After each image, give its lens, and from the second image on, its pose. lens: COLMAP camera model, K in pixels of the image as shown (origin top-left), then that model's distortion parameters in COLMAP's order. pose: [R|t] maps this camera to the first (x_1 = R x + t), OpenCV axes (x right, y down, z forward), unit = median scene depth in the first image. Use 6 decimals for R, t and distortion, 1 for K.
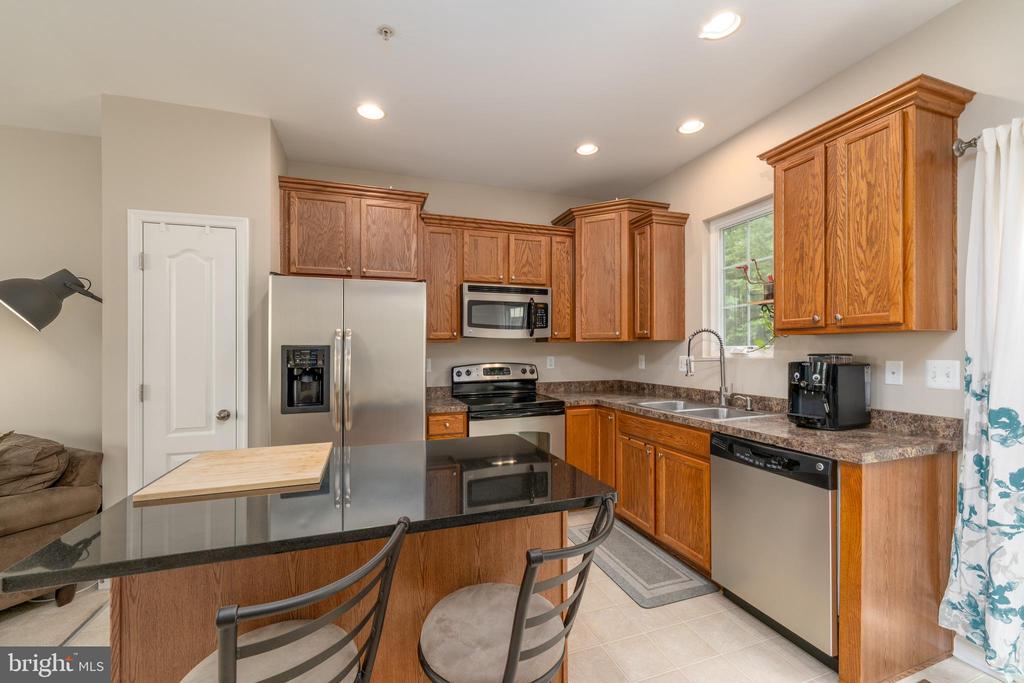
lens RADIAL K [[418.7, 0, 517.2], [0, 418.7, 350.6], [0, 0, 1]] dist [-0.000494, -0.000170]
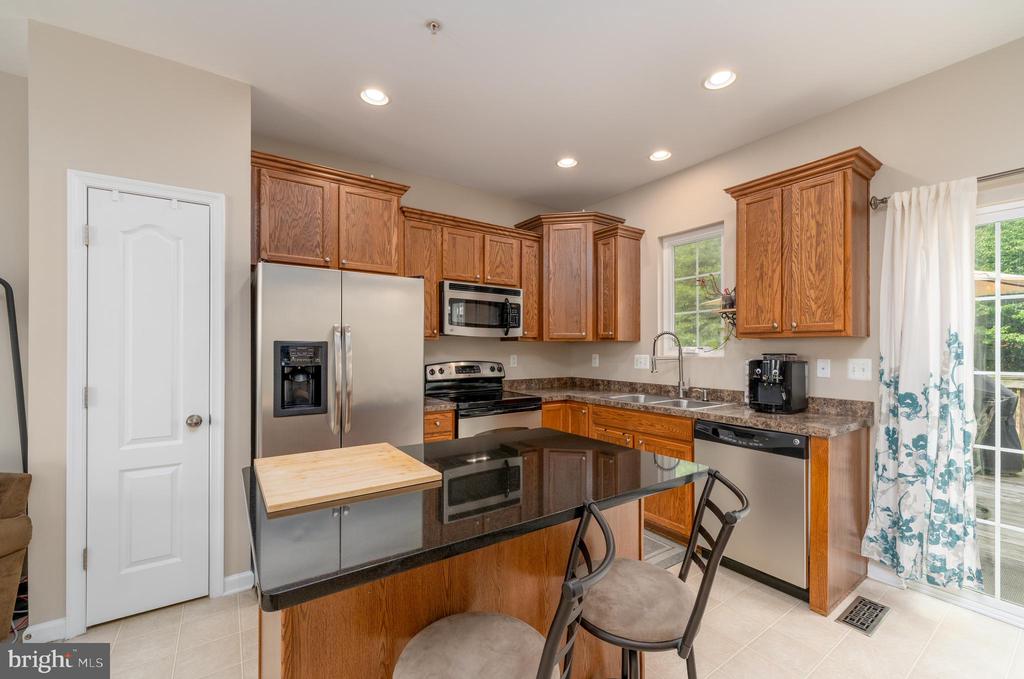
lens RADIAL K [[418.7, 0, 517.2], [0, 418.7, 348.6], [0, 0, 1]] dist [-0.000494, -0.000170]
pose [[0.964200, 0.008616, 0.265036, -0.290456], [-0.007891, 0.999962, -0.003801, 0.003078], [-0.265058, 0.001573, 0.964231, -0.004613]]
